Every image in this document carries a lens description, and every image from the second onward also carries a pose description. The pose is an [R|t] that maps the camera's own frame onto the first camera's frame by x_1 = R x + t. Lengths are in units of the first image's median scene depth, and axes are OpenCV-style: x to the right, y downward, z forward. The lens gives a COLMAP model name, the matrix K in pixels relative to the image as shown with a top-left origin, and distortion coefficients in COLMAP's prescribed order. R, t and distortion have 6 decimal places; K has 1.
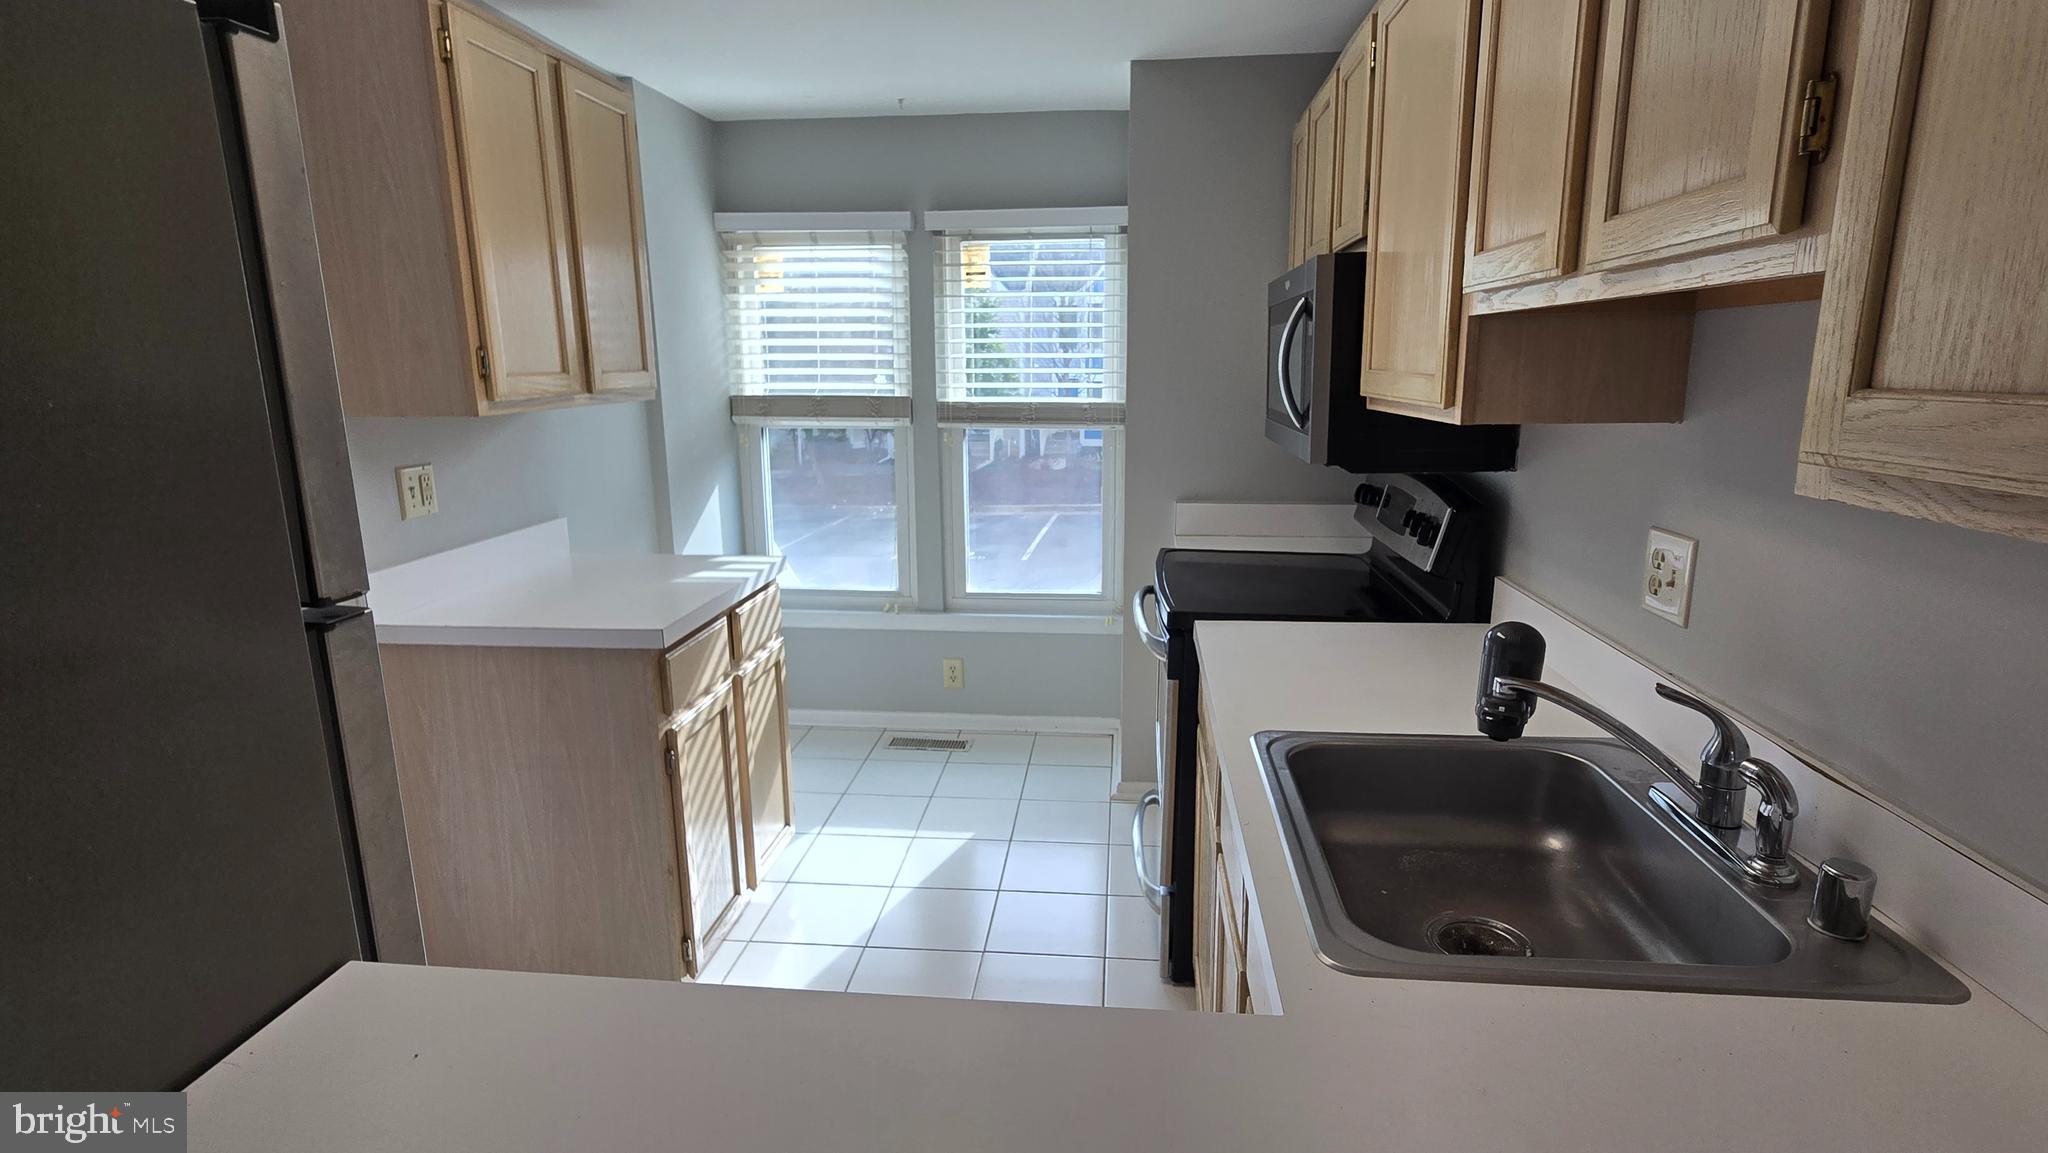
lens RADIAL K [[1020.8, 0, 1024.0], [0, 1020.8, 576.5], [0, 0, 1]] dist [0.000352, 0.002033]
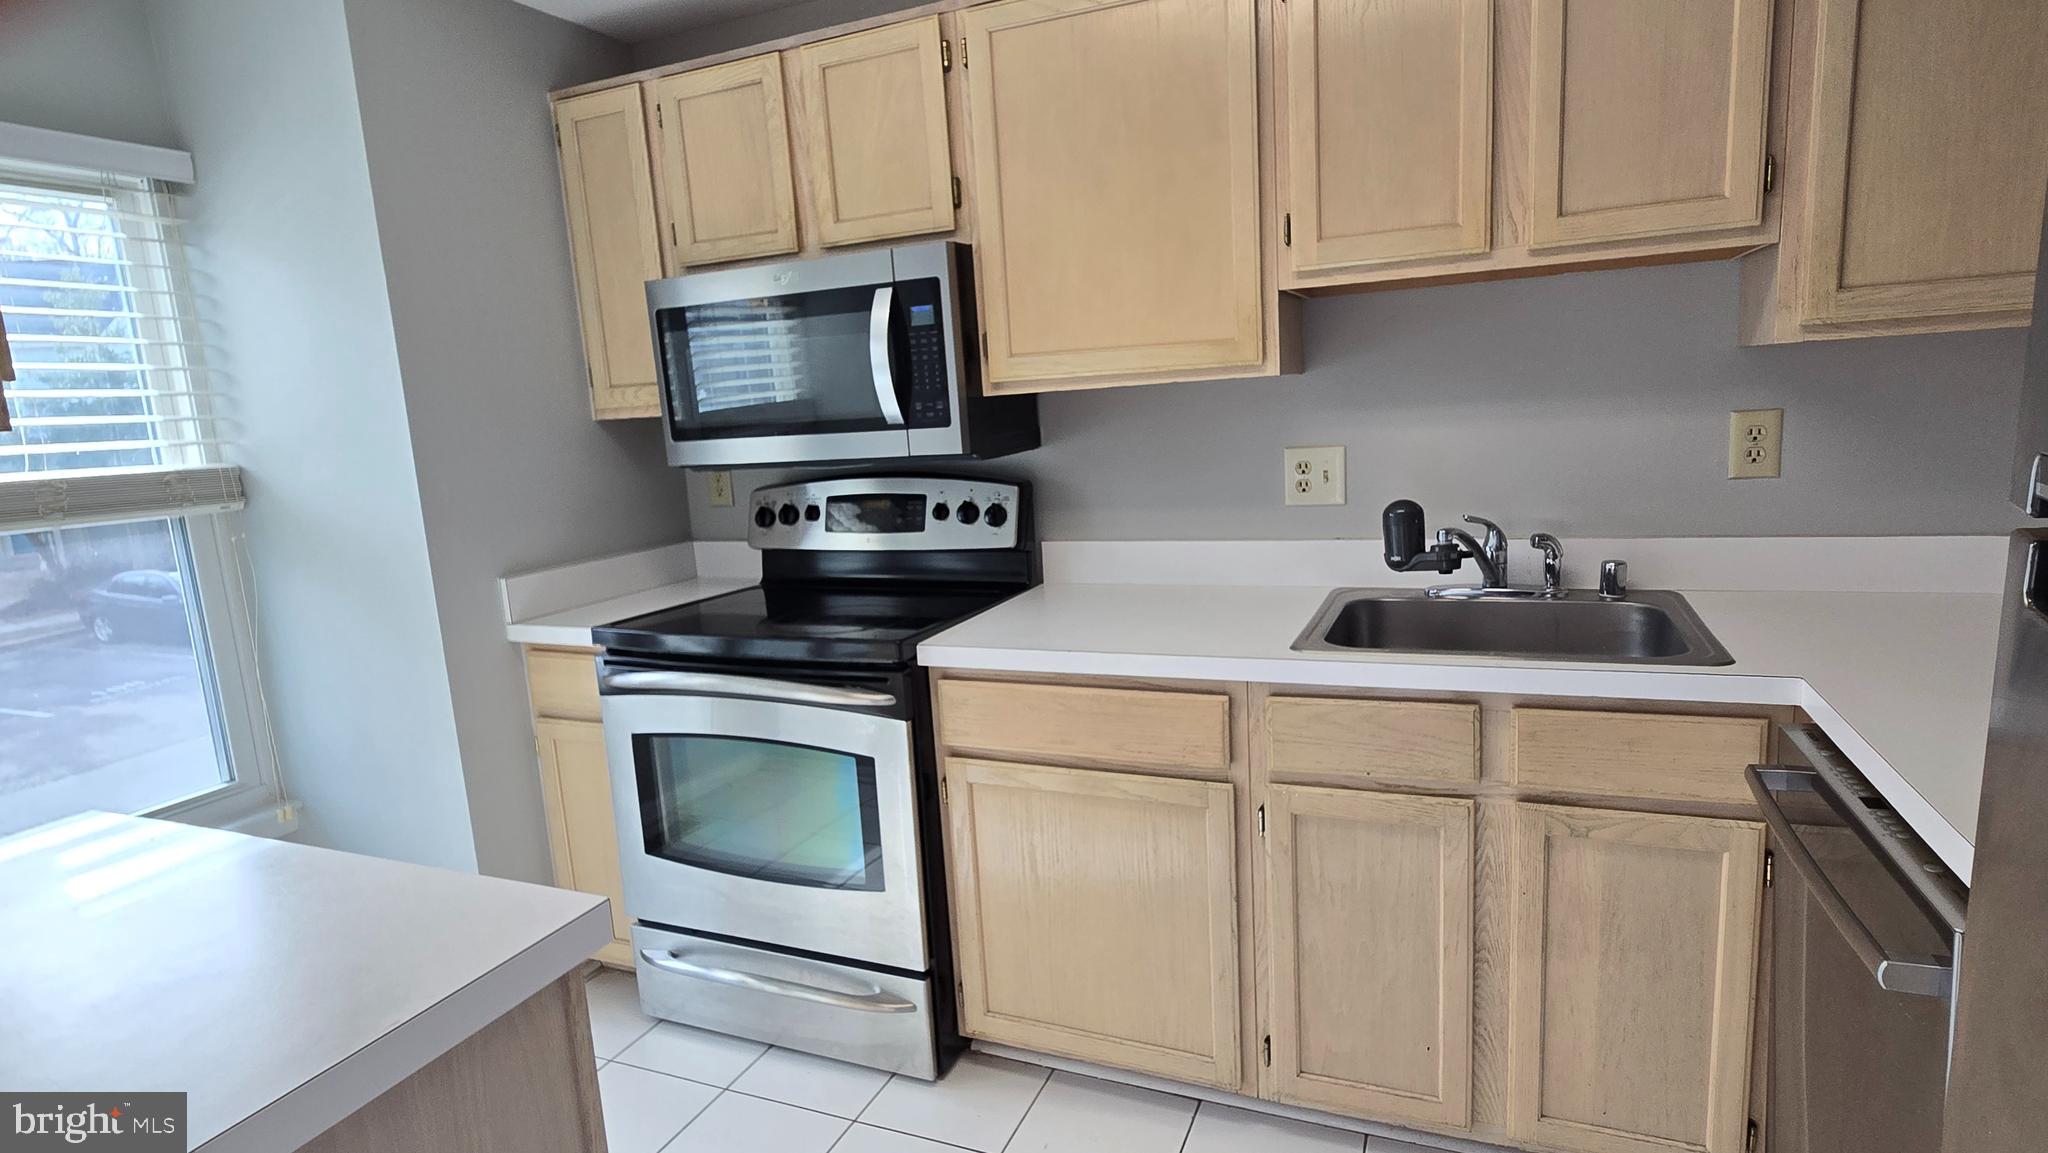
lens RADIAL K [[1020.8, 0, 1024.0], [0, 1020.8, 576.5], [0, 0, 1]] dist [0.000352, 0.002033]
pose [[0.286907, -0.199188, 0.937021, -0.421519], [0.260746, 0.957451, 0.123693, -0.066337], [-0.921789, 0.208836, 0.326637, 0.422564]]
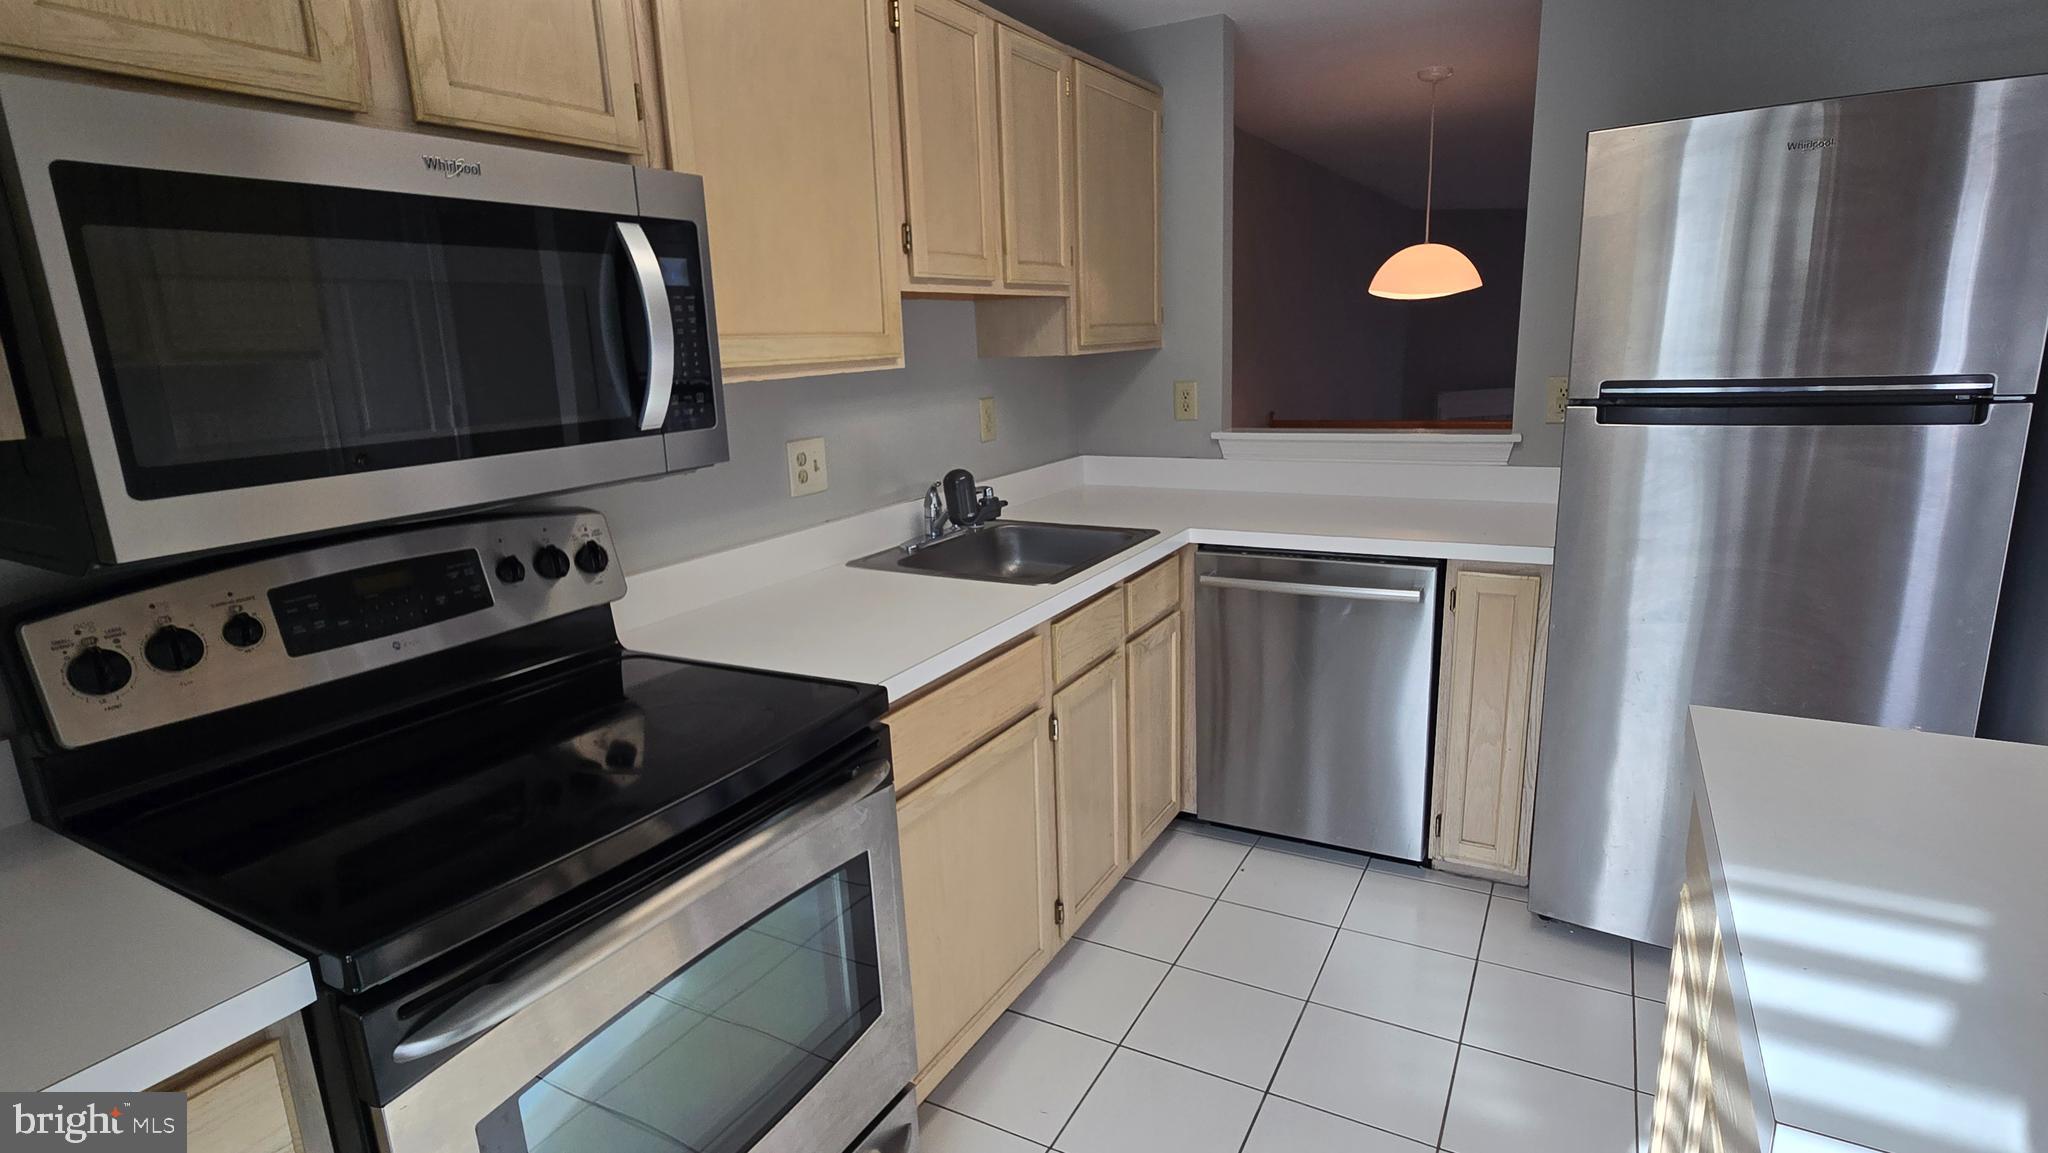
lens RADIAL K [[1020.8, 0, 1024.0], [0, 1020.8, 576.5], [0, 0, 1]] dist [0.000352, 0.002033]
pose [[-0.915550, -0.077299, 0.394706, -0.138156], [0.101682, 0.904995, 0.413091, -0.210662], [-0.389139, 0.418340, -0.820709, 1.029738]]
